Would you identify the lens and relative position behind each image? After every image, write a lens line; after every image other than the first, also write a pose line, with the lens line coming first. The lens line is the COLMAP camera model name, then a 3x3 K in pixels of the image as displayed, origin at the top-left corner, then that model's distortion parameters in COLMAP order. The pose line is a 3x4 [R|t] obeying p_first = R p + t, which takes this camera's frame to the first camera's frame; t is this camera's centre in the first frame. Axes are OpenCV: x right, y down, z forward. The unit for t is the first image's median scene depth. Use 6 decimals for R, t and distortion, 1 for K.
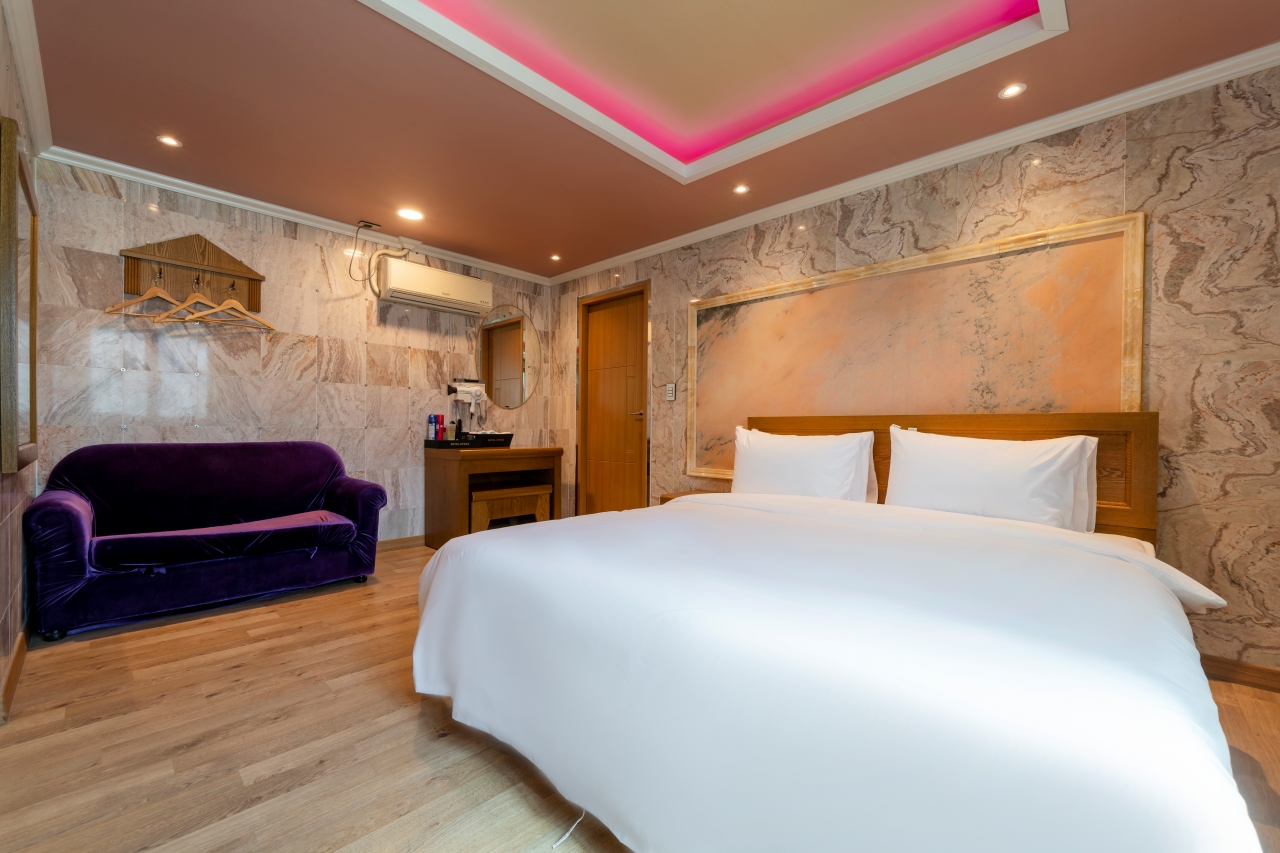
lens RADIAL K [[515.2, 0, 639.6], [0, 515.2, 433.3], [0, 0, 1]] dist [-0.001588, 0.000017]
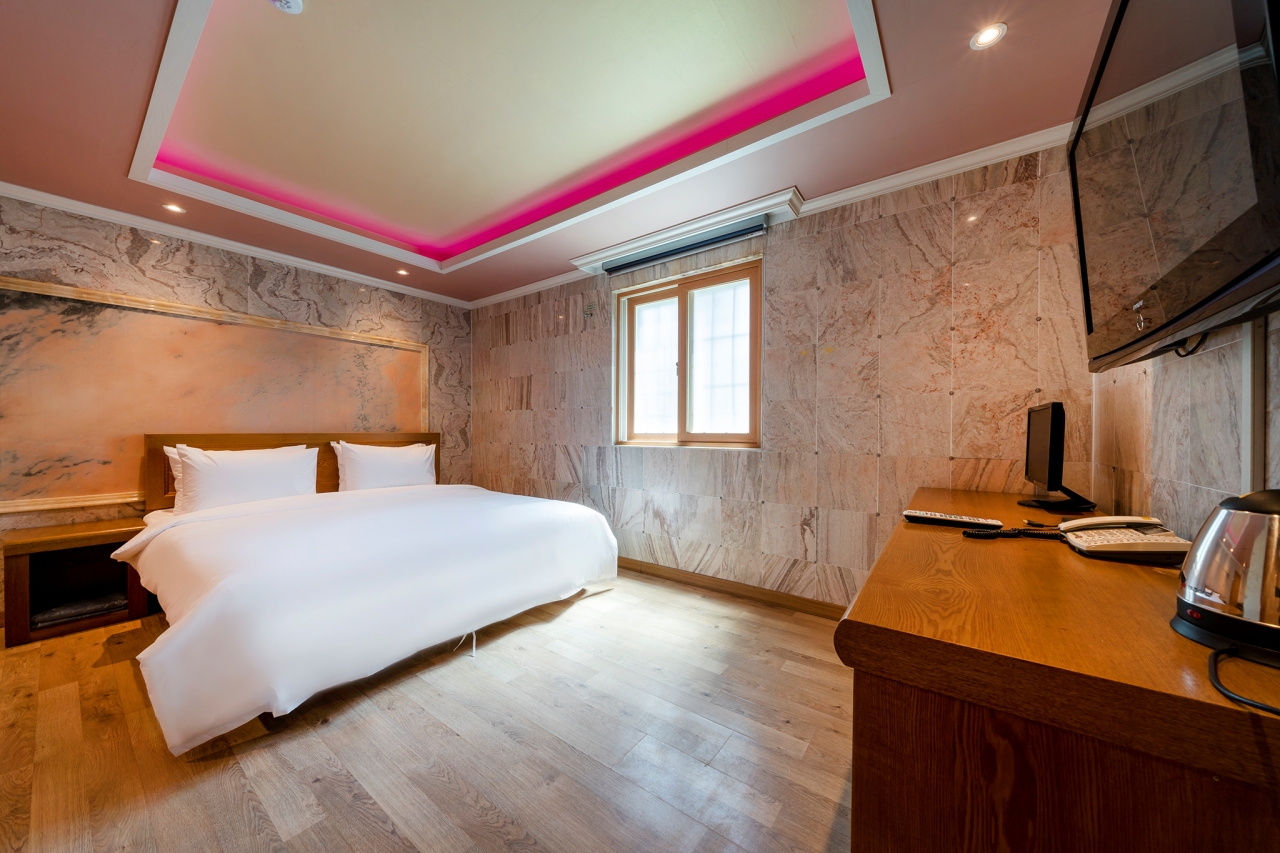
lens RADIAL K [[437.0, 0, 634.9], [0, 437.0, 433.2], [0, 0, 1]] dist [-0.005957, -0.000063]
pose [[-0.108851, -0.017483, 0.993904, -0.860671], [0.003485, 0.999832, 0.017969, -0.055960], [-0.994052, 0.005420, -0.108772, 0.235274]]
